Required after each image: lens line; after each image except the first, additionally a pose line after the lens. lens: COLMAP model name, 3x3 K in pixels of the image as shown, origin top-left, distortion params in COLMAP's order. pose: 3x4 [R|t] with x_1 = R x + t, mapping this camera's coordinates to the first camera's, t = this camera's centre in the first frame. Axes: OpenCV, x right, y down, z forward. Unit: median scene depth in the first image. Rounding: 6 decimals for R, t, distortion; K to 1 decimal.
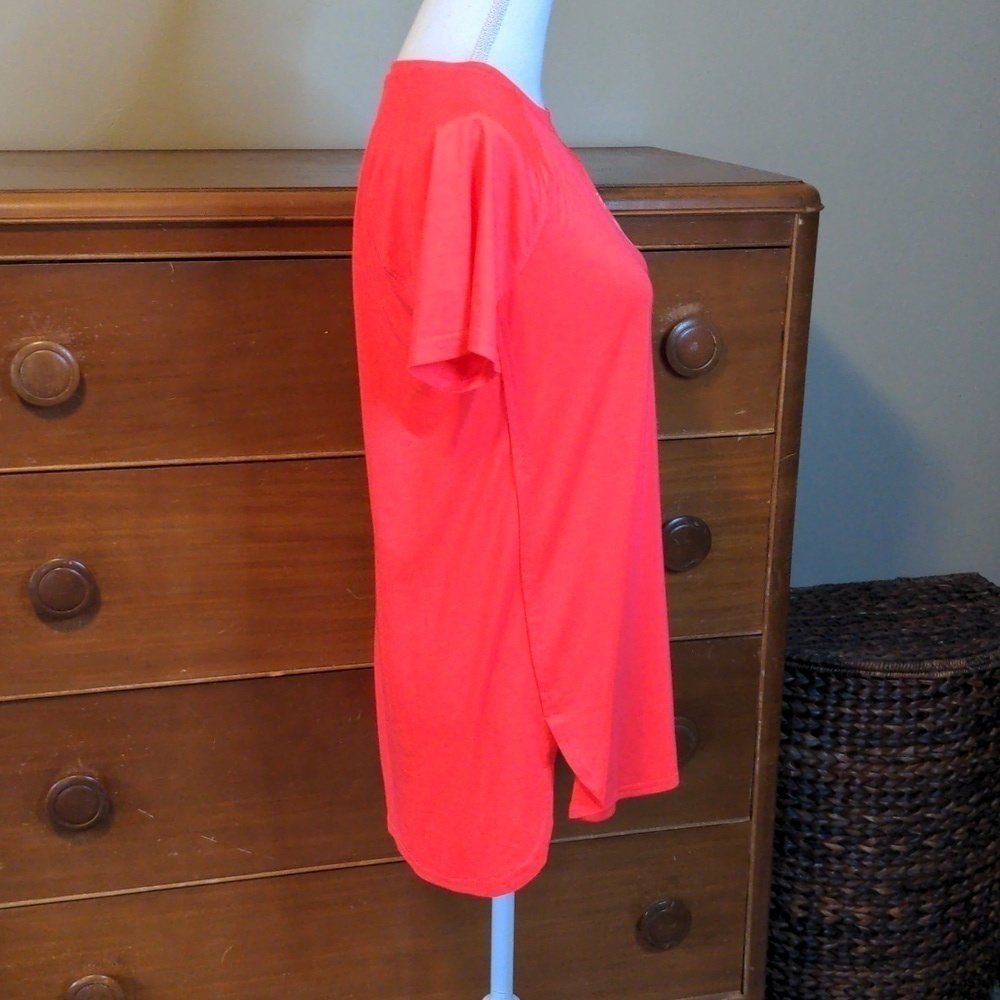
lens RADIAL K [[1608.0, 0, 510.5], [0, 1608.0, 549.3], [0, 0, 1]] dist [0.107489, -0.356646]
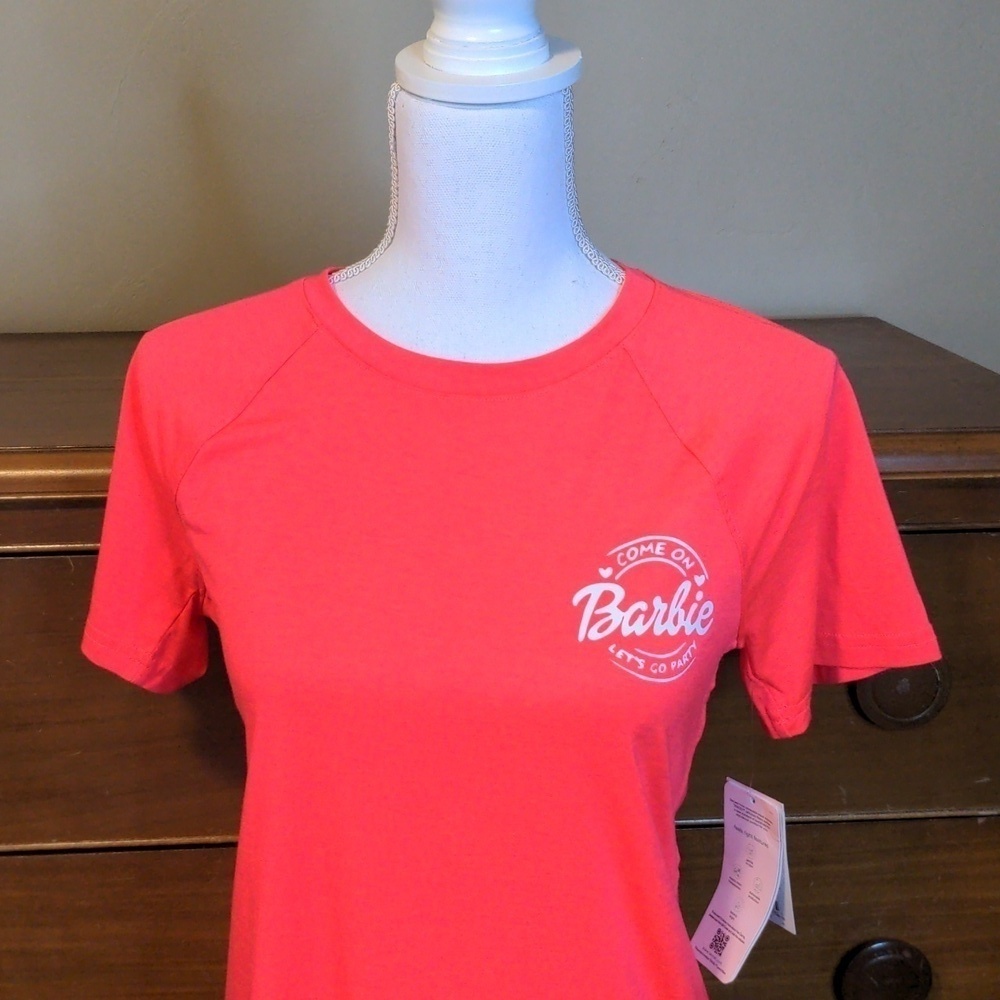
lens RADIAL K [[1661.8, 0, 478.1], [0, 1661.8, 501.1], [0, 0, 1]] dist [0.106829, -0.168288]
pose [[0.982501, 0.030155, -0.183801, 0.053480], [-0.045065, 0.995974, -0.077488, -0.107991], [0.180724, 0.084415, 0.979905, 0.253061]]
